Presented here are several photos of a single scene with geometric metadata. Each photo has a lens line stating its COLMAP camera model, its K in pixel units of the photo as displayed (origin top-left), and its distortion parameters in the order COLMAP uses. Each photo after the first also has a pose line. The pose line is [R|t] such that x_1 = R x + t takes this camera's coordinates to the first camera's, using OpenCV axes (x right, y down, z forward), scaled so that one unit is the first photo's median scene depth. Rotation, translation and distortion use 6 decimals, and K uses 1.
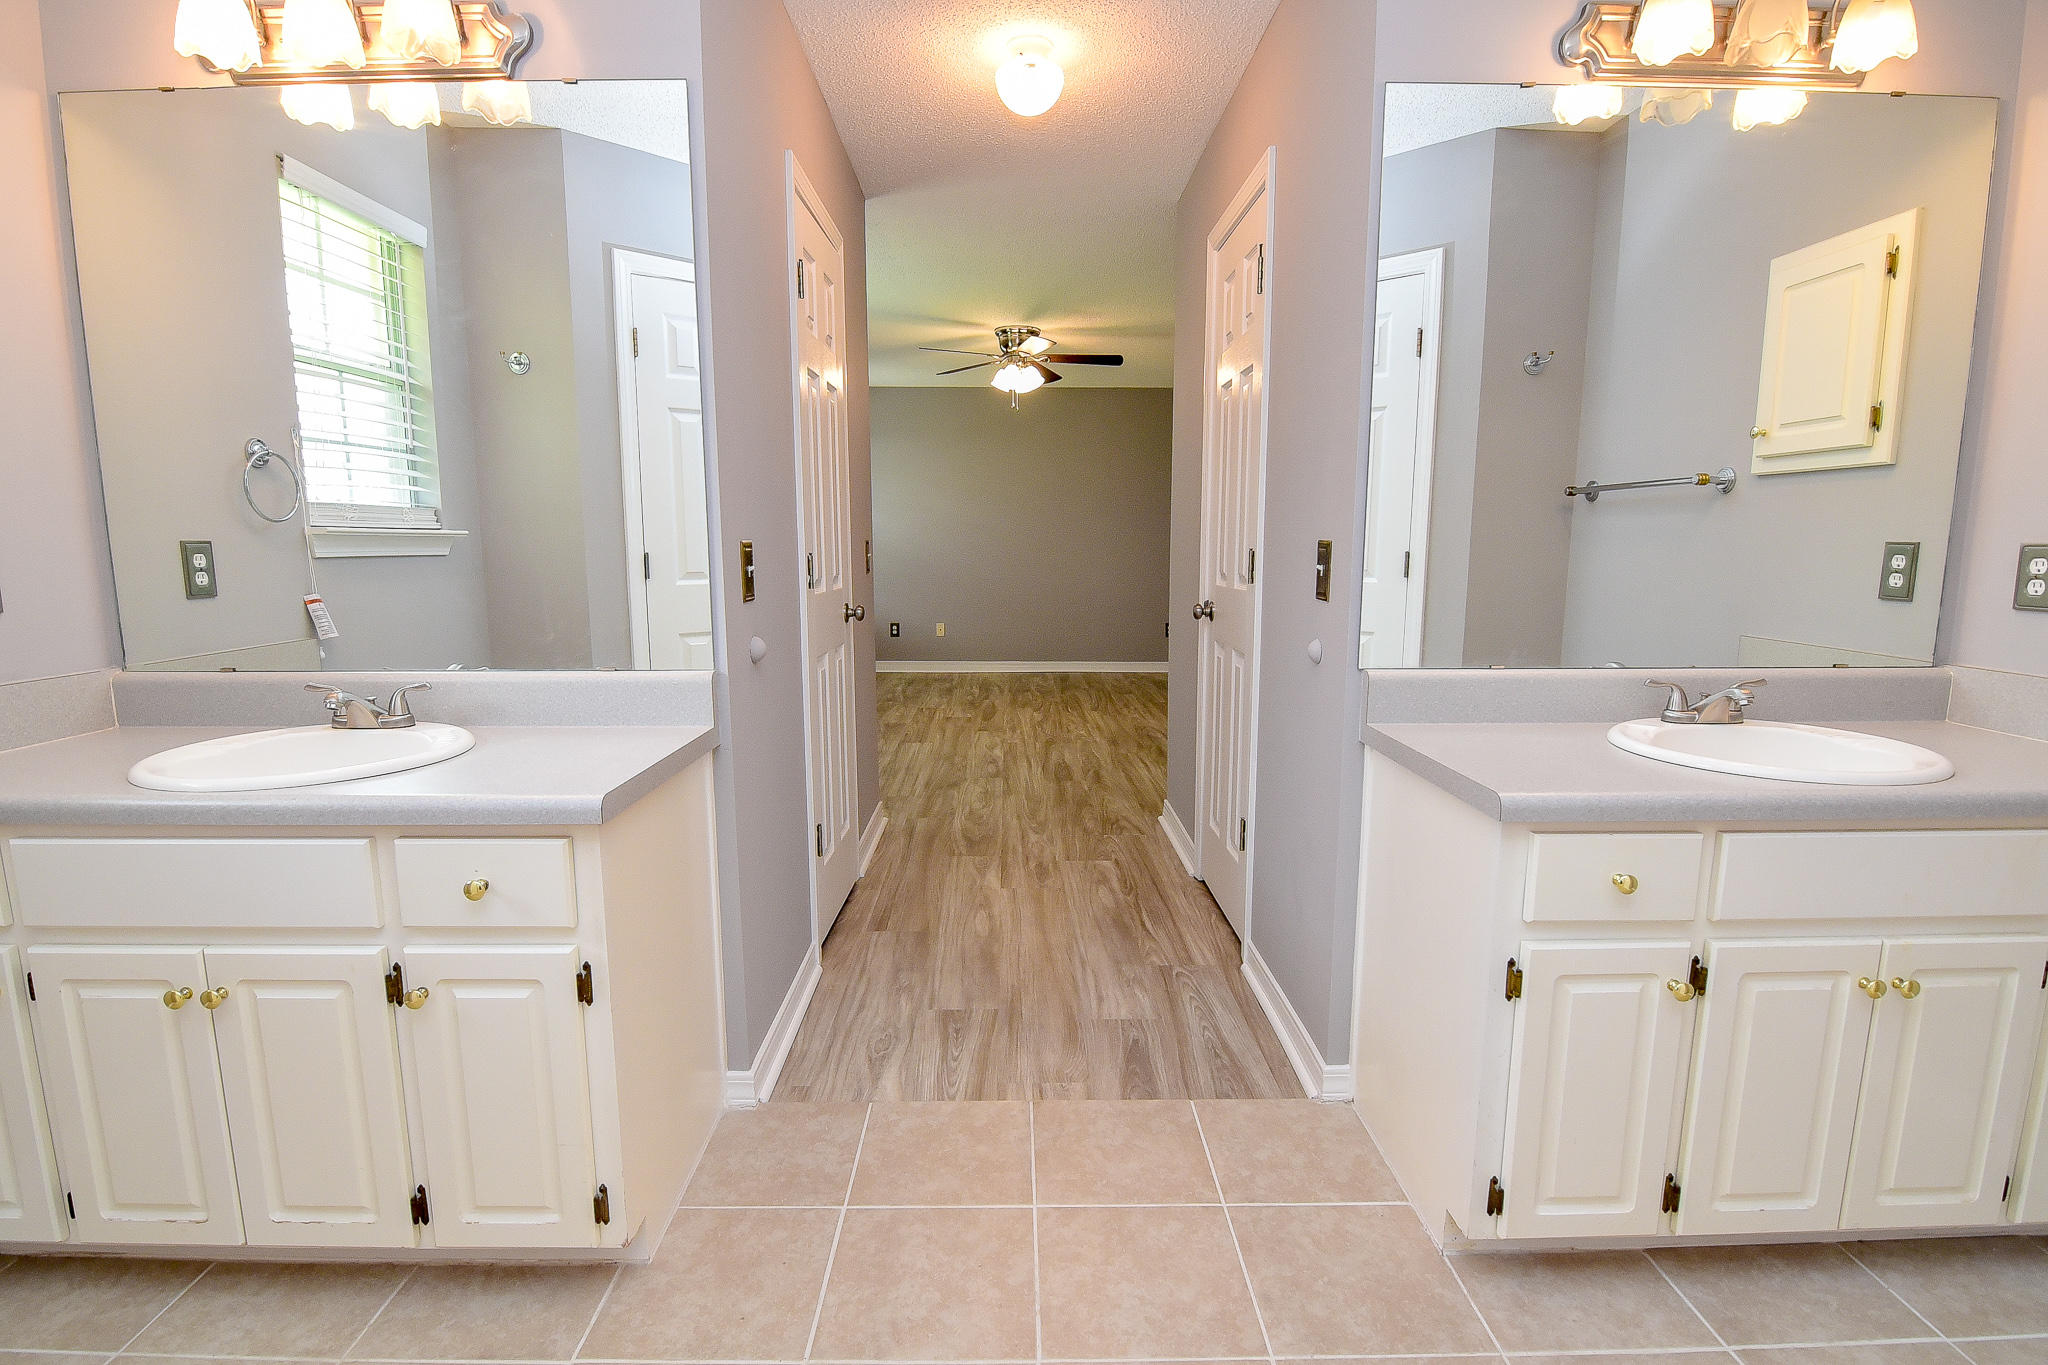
lens RADIAL K [[989.5, 0, 1019.1], [0, 989.5, 691.6], [0, 0, 1]] dist [-0.008450, -0.009149]
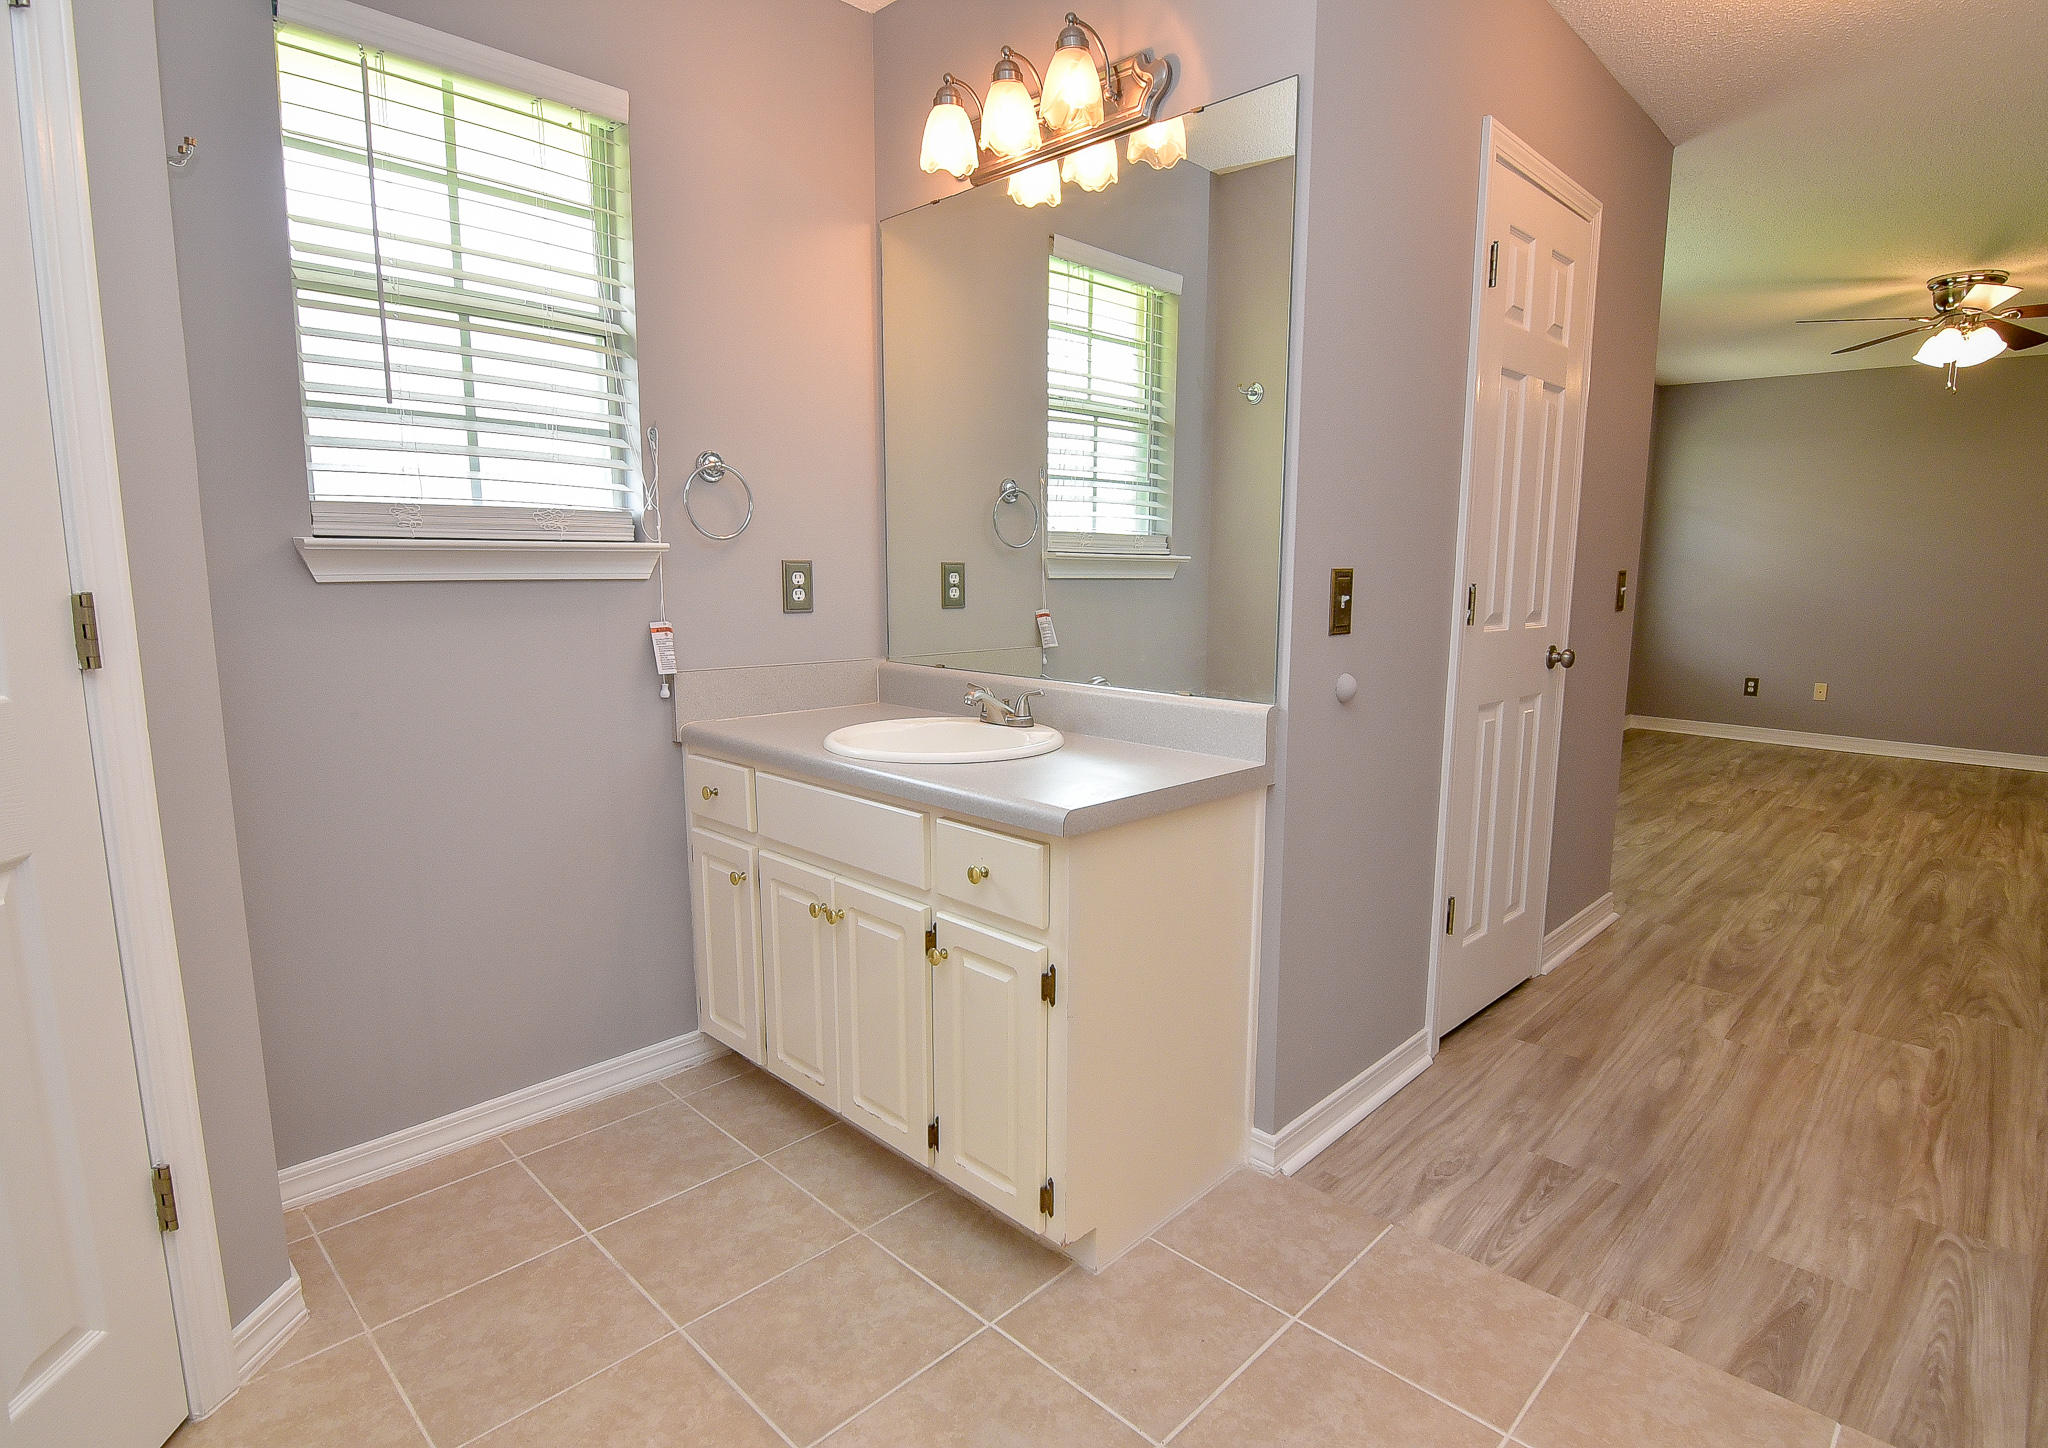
lens RADIAL K [[1049.5, 0, 1067.9], [0, 1049.5, 733.5], [0, 0, 1]] dist [-0.004101, -0.011950]
pose [[0.728464, 0.116410, -0.675122, 0.172684], [-0.114314, 0.992296, 0.047753, -0.014987], [0.675480, 0.042390, 0.736159, 0.101153]]
